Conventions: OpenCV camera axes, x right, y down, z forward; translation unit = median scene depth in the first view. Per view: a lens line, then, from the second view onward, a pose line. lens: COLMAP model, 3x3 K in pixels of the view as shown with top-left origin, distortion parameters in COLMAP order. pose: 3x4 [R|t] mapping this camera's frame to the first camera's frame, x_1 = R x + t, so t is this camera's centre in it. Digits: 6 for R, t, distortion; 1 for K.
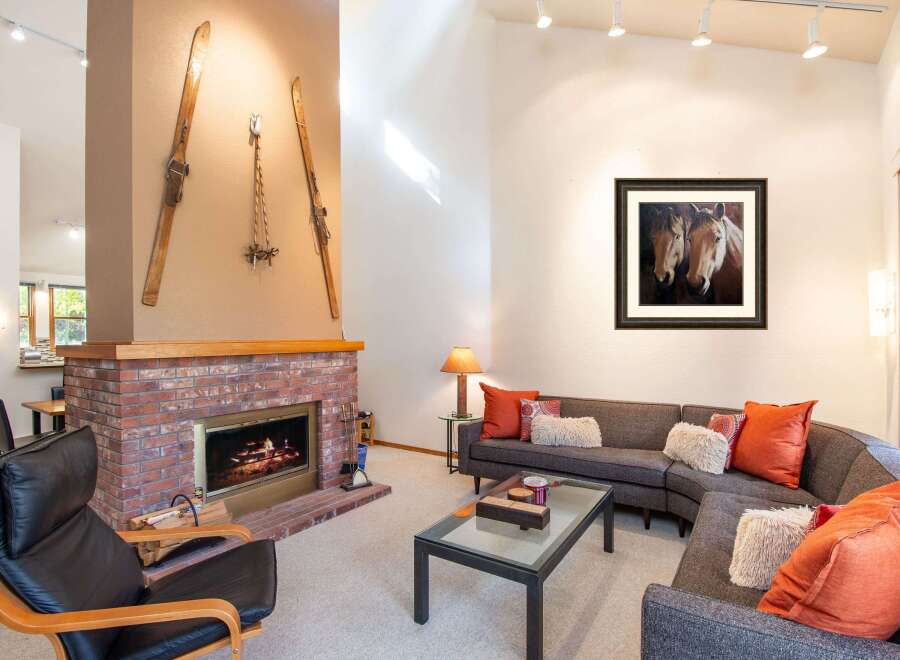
lens RADIAL K [[454.1, 0, 447.7], [0, 454.1, 332.7], [0, 0, 1]] dist [0.002114, -0.017506]
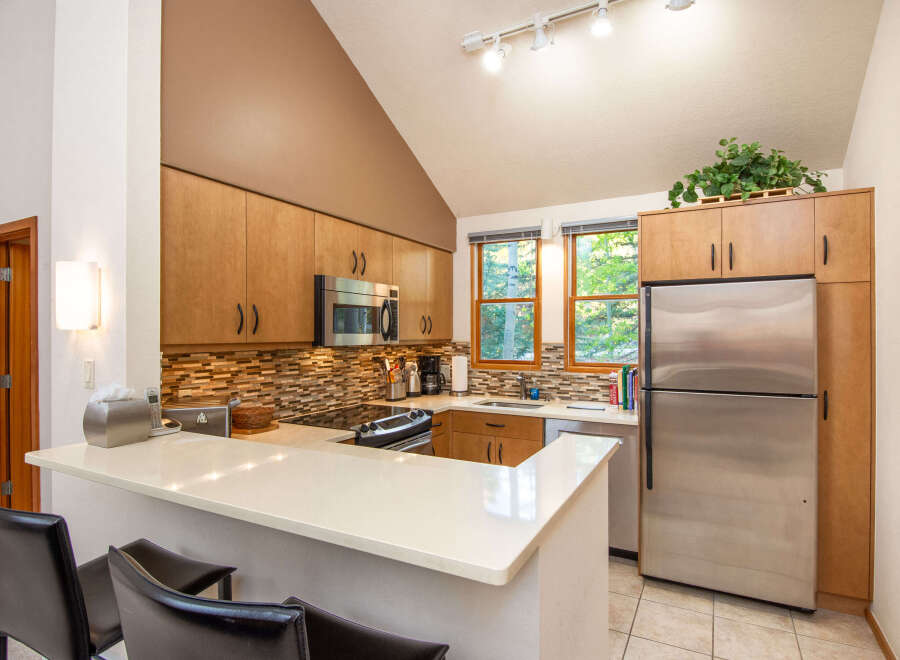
lens RADIAL K [[477.0, 0, 469.6], [0, 477.0, 330.1], [0, 0, 1]] dist [0.001314, 0.000385]
pose [[0.142888, 0.010334, -0.989685, -0.413468], [-0.001519, 0.999947, 0.010222, -0.005724], [0.989738, 0.000042, 0.142896, 0.839246]]
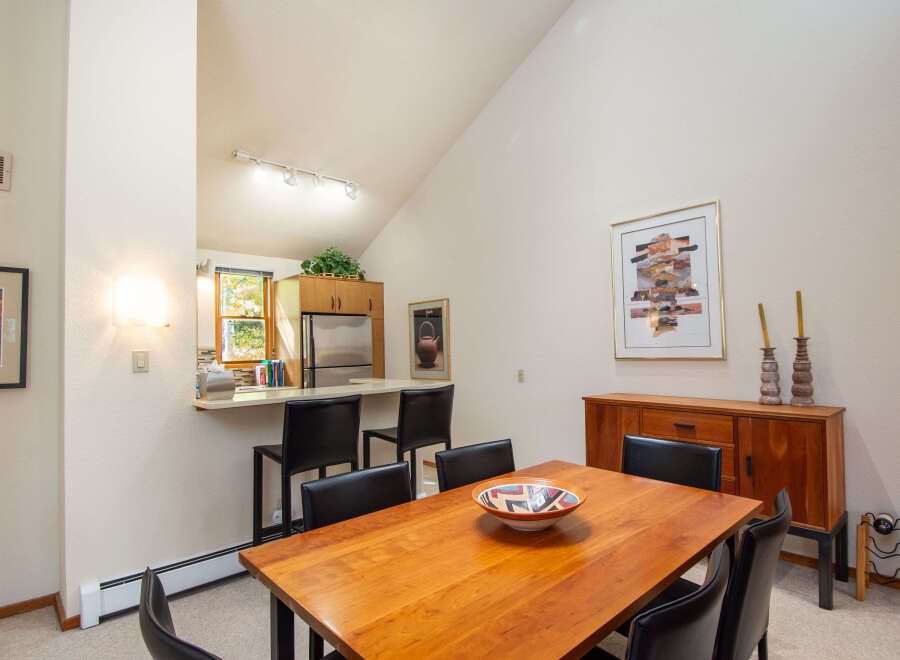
lens RADIAL K [[485.8, 0, 450.0], [0, 485.8, 330.0], [0, 0, 1]] dist [-0.000176, -0.000152]
pose [[0.975259, -0.010533, -0.220813, -0.396373], [0.002891, 0.999387, -0.034904, 0.011759], [0.221046, 0.033402, 0.974691, 0.385424]]
